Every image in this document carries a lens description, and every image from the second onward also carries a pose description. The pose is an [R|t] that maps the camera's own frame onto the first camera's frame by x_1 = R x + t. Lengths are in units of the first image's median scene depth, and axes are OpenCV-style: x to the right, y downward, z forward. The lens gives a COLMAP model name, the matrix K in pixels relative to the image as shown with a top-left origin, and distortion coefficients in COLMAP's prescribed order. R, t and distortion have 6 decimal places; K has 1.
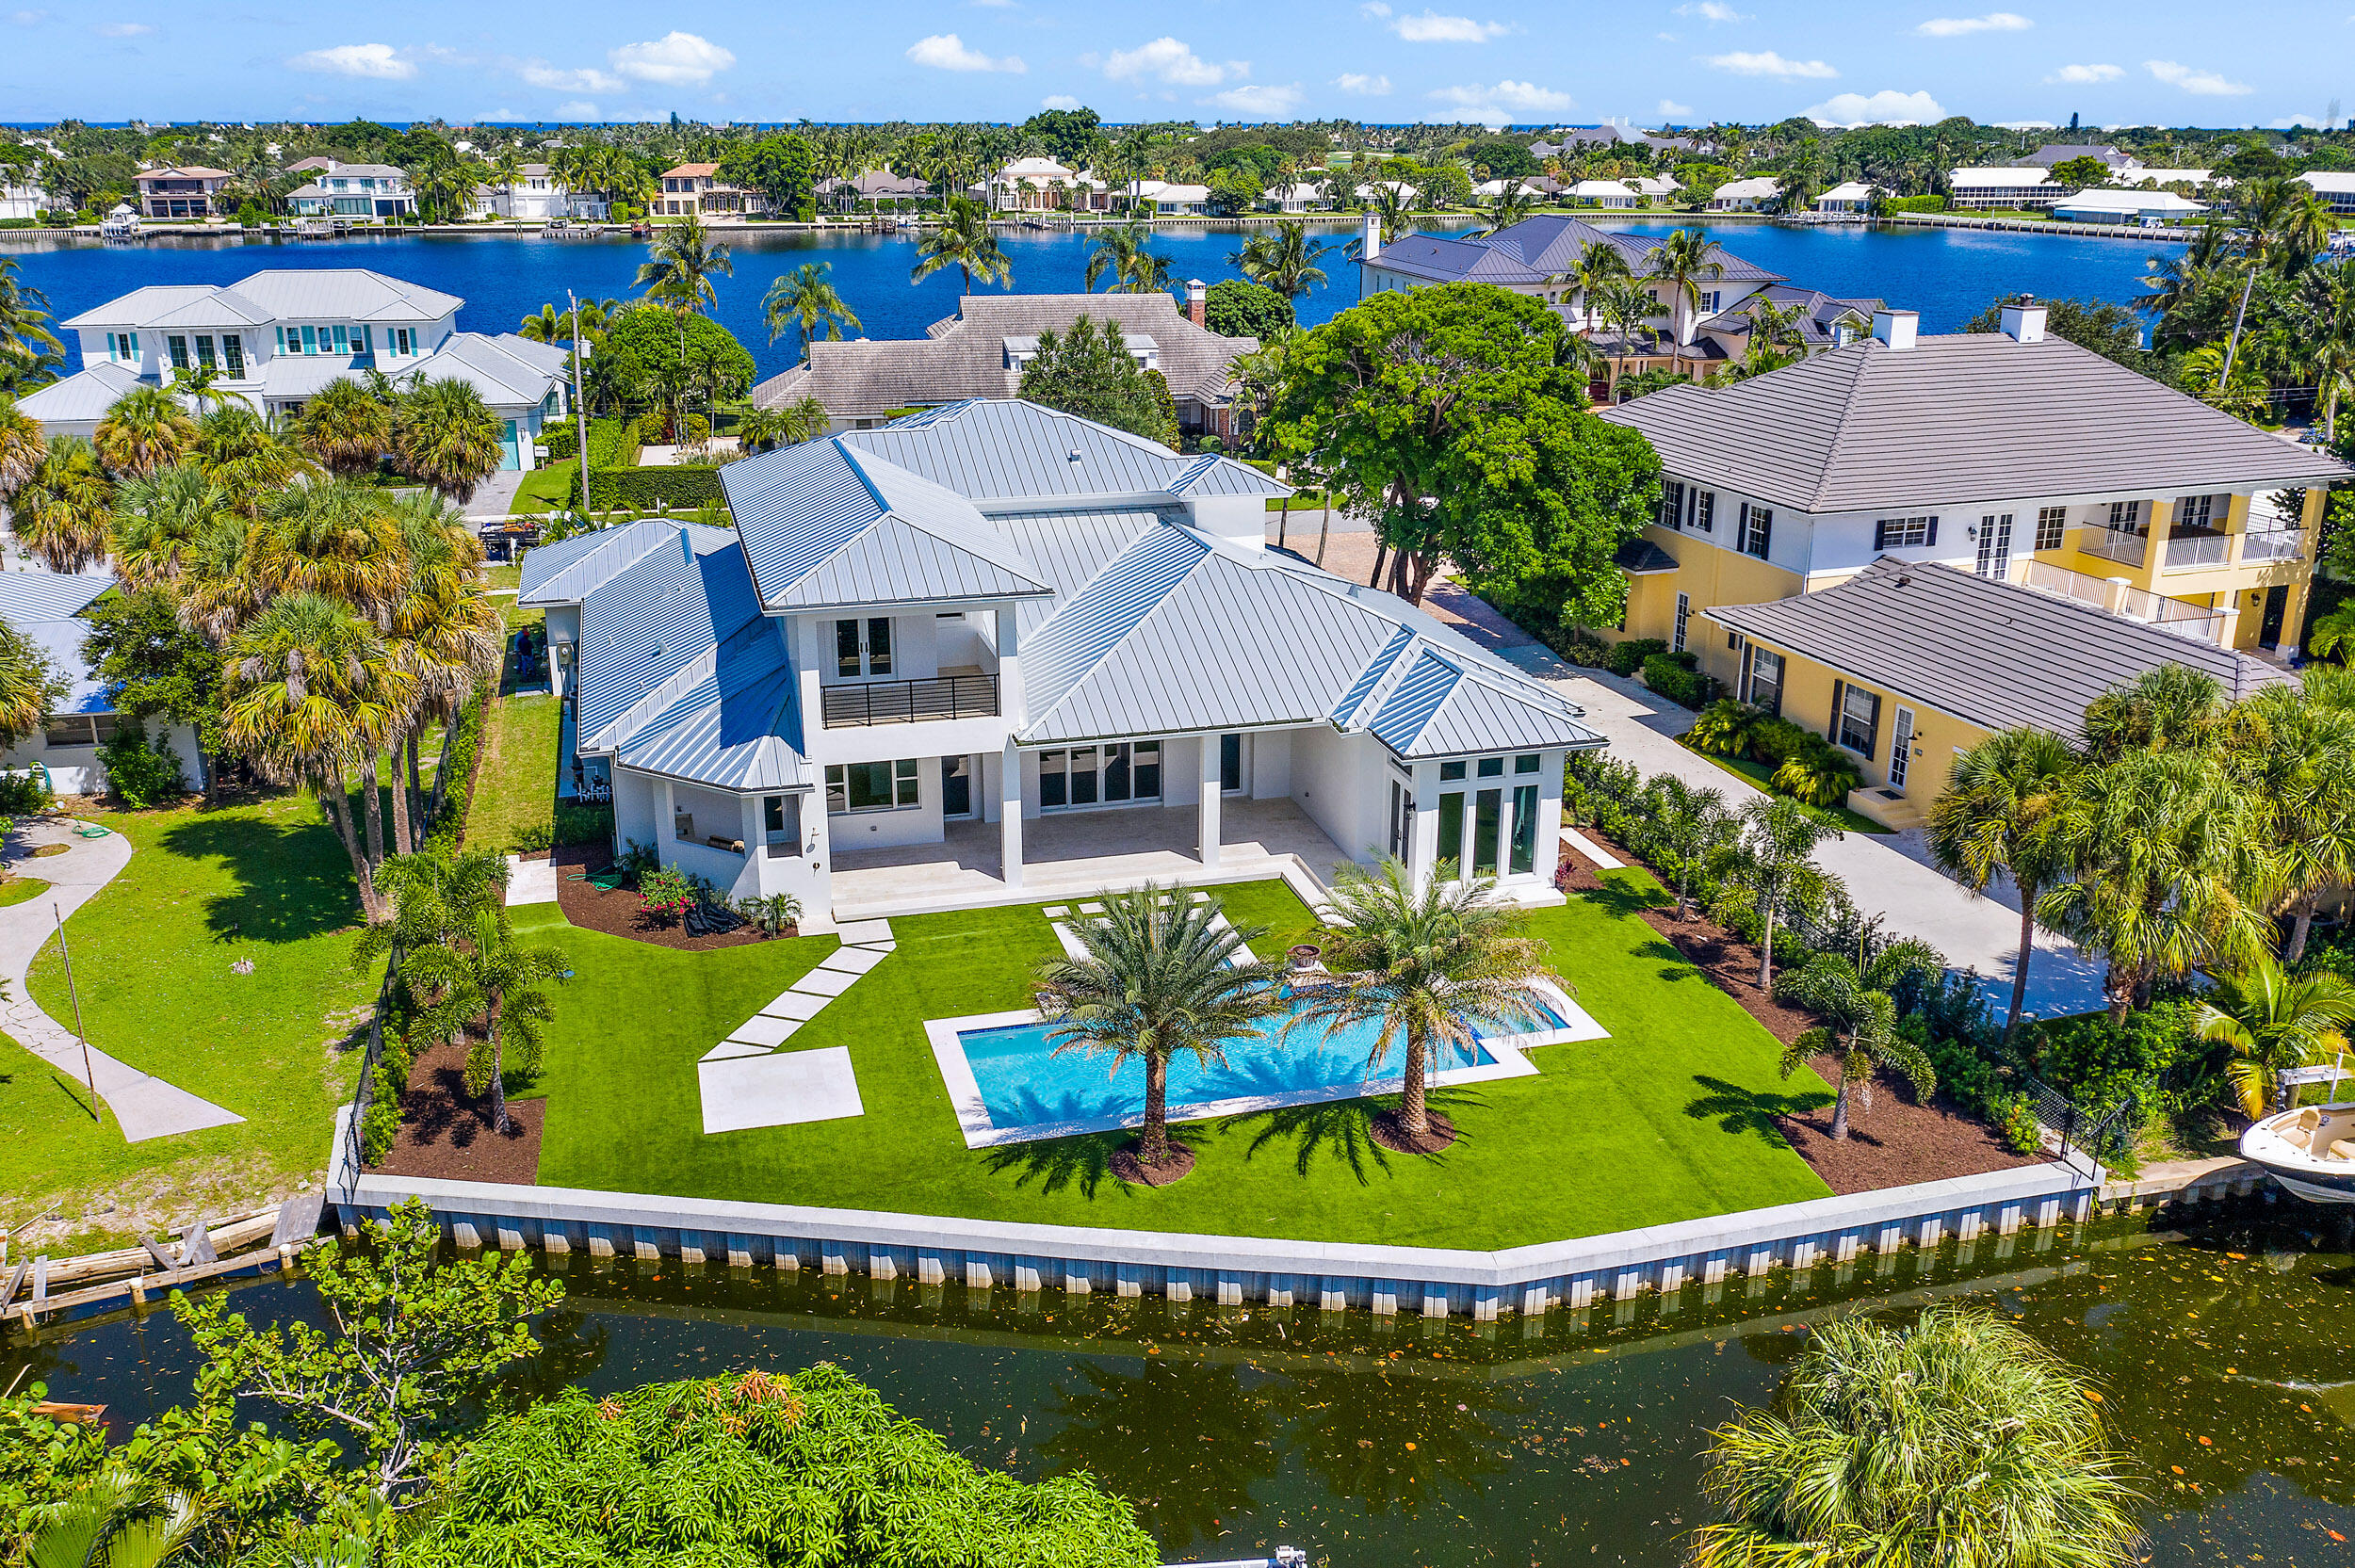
lens RADIAL K [[1954.6, 0, 1177.5], [0, 1954.6, 784.0], [0, 0, 1]] dist [-0.009855, -0.000567]
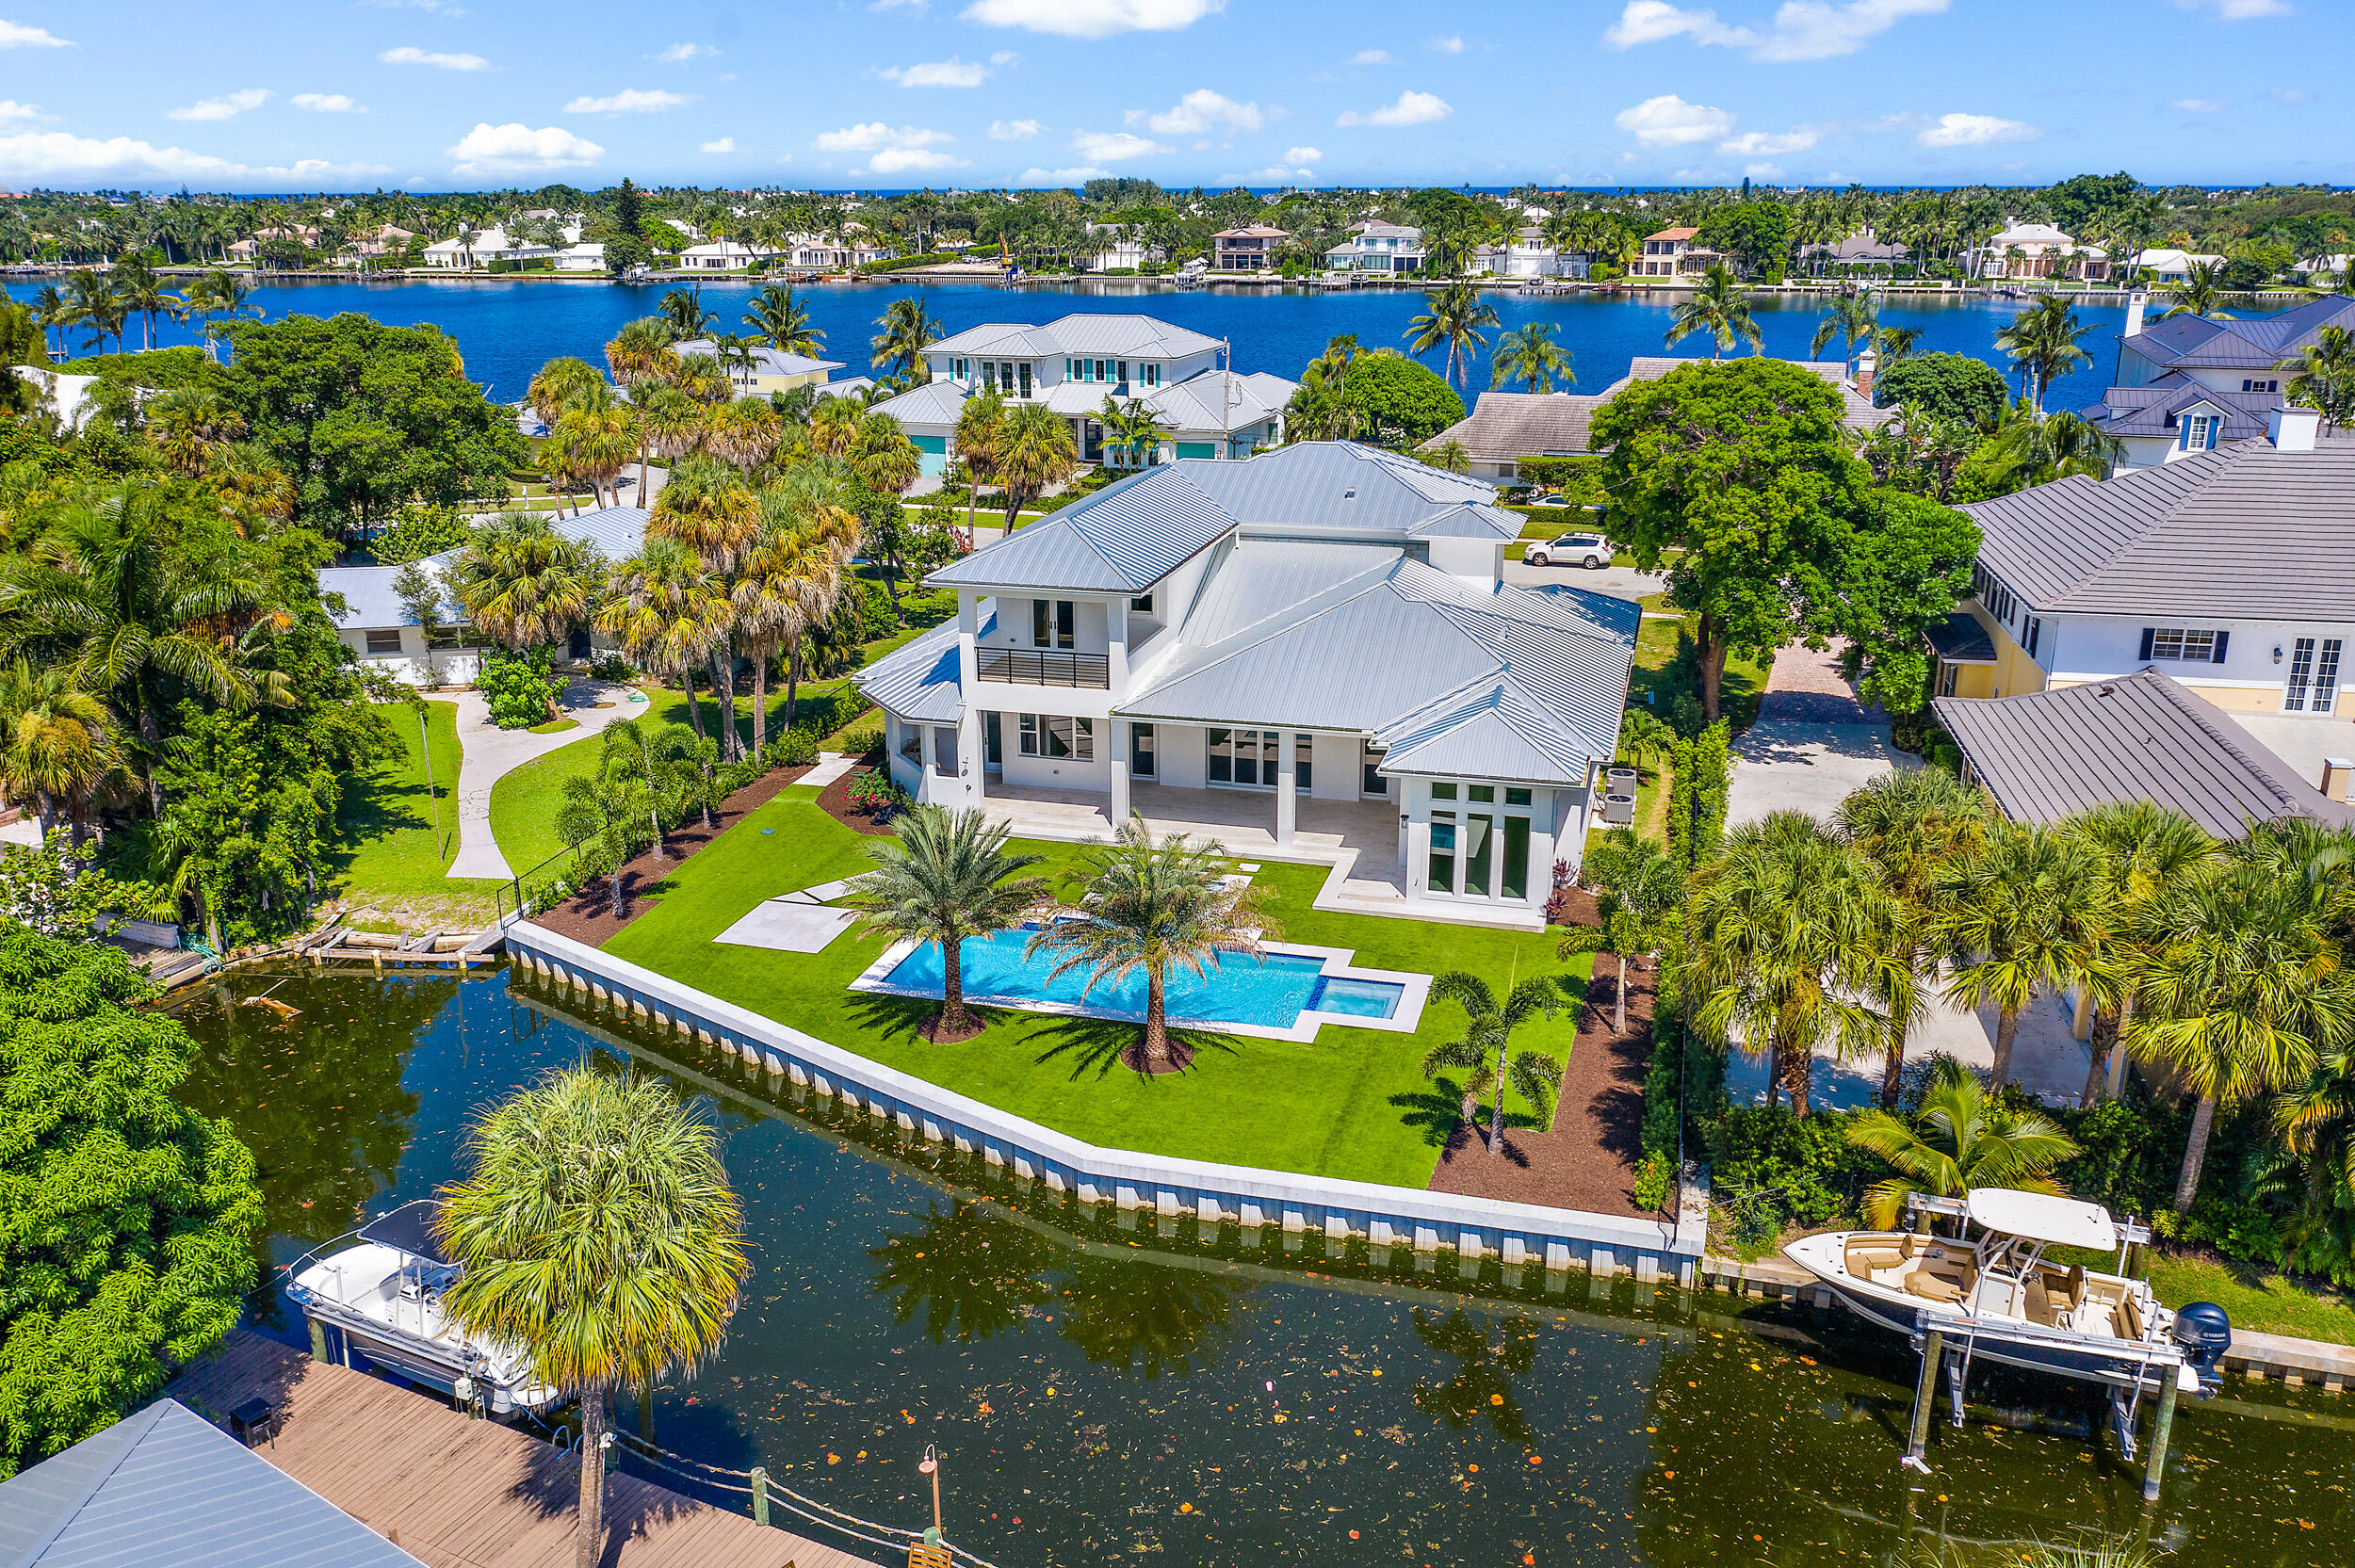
lens RADIAL K [[1859.6, 0, 1177.5], [0, 1859.6, 784.0], [0, 0, 1]] dist [-0.011053, -0.002120]
pose [[0.856520, 0.152009, -0.493221, 0.241357], [-0.159626, 0.986810, 0.026928, -0.006790], [0.490809, 0.055667, 0.869487, 0.004255]]
